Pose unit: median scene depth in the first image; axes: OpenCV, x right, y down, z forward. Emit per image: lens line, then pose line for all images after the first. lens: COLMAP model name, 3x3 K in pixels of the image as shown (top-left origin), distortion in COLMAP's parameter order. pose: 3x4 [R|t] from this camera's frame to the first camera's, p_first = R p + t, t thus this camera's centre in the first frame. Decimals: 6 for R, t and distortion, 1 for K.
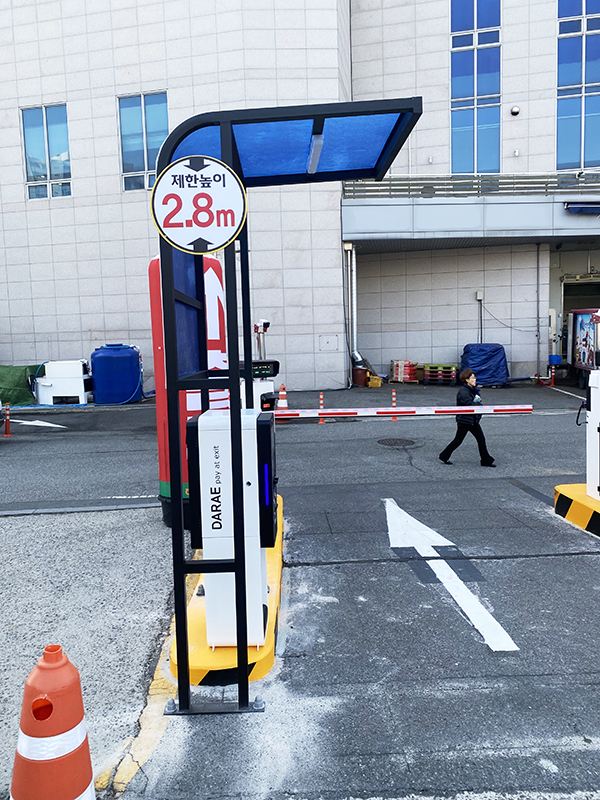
lens RADIAL K [[607.1, 0, 292.6], [0, 607.1, 394.1], [0, 0, 1]] dist [0.023185, -0.021384]
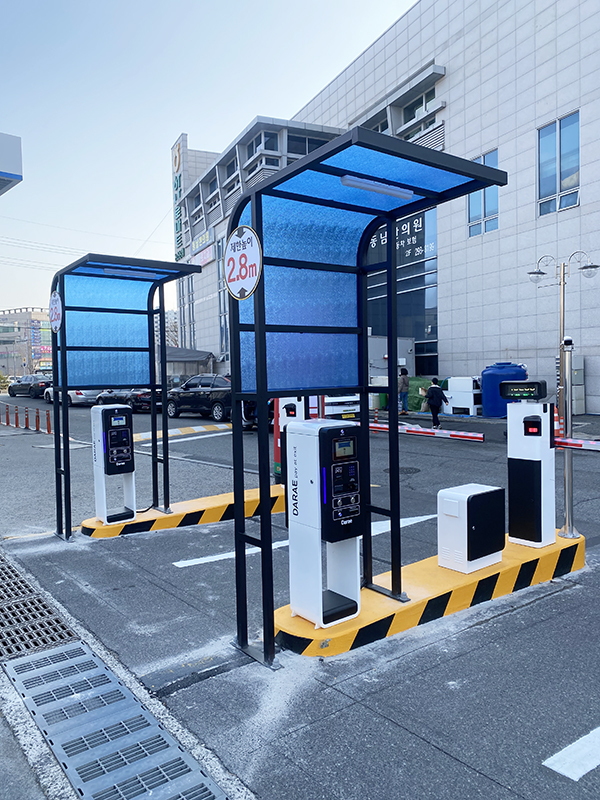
lens RADIAL K [[604.8, 0, 295.6], [0, 604.8, 395.7], [0, 0, 1]] dist [0.030802, -0.033771]
pose [[0.607112, 0.051264, -0.792961, 0.321294], [-0.067022, 0.997664, 0.013184, -0.011941], [0.791785, 0.045142, 0.609130, 0.046569]]
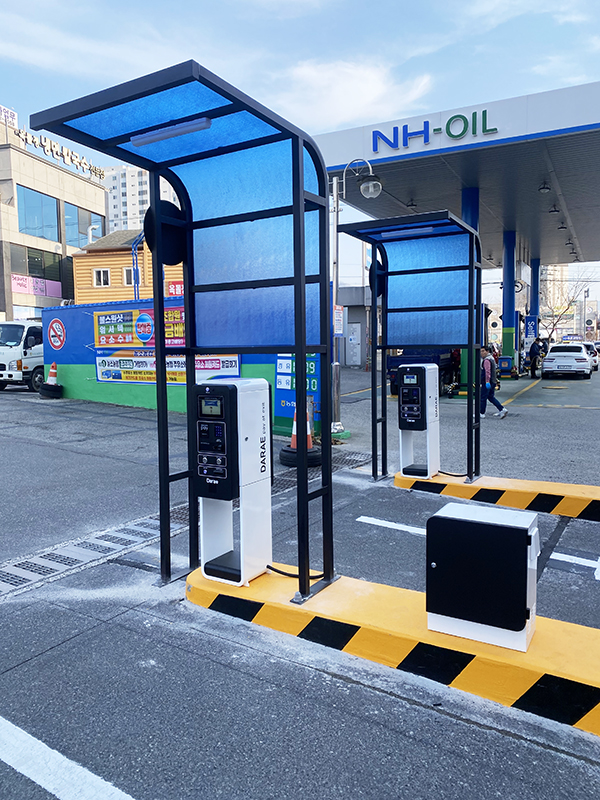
lens RADIAL K [[604.8, 0, 295.6], [0, 604.8, 395.7], [0, 0, 1]] dist [0.030802, -0.033771]
pose [[-0.536514, 0.103512, -0.837519, 0.322341], [-0.042259, 0.987908, 0.149170, -0.026672], [0.842833, 0.115425, -0.525652, 0.303456]]
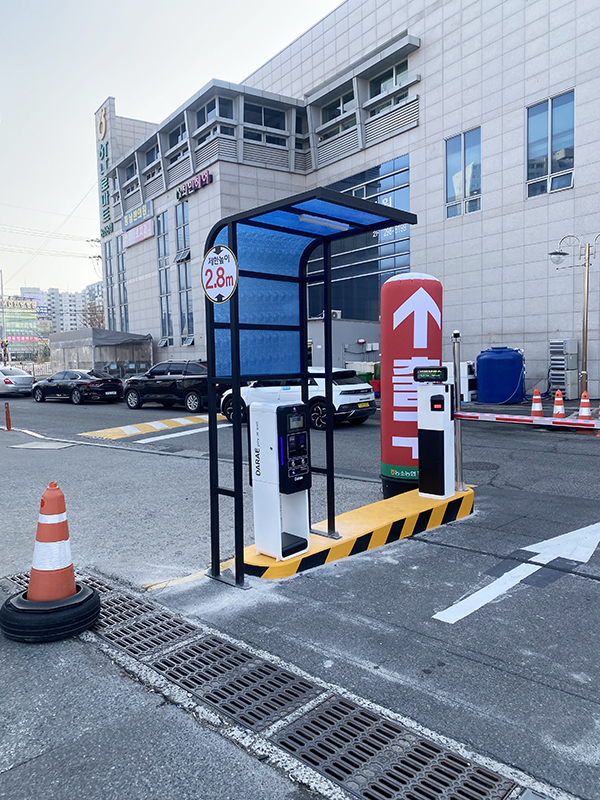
lens RADIAL K [[607.1, 0, 292.6], [0, 607.1, 394.1], [0, 0, 1]] dist [0.023185, -0.021384]
pose [[0.724140, 0.059764, -0.687059, 0.166266], [-0.059416, 0.997940, 0.024183, -0.004648], [0.687089, 0.023310, 0.726199, -0.010601]]
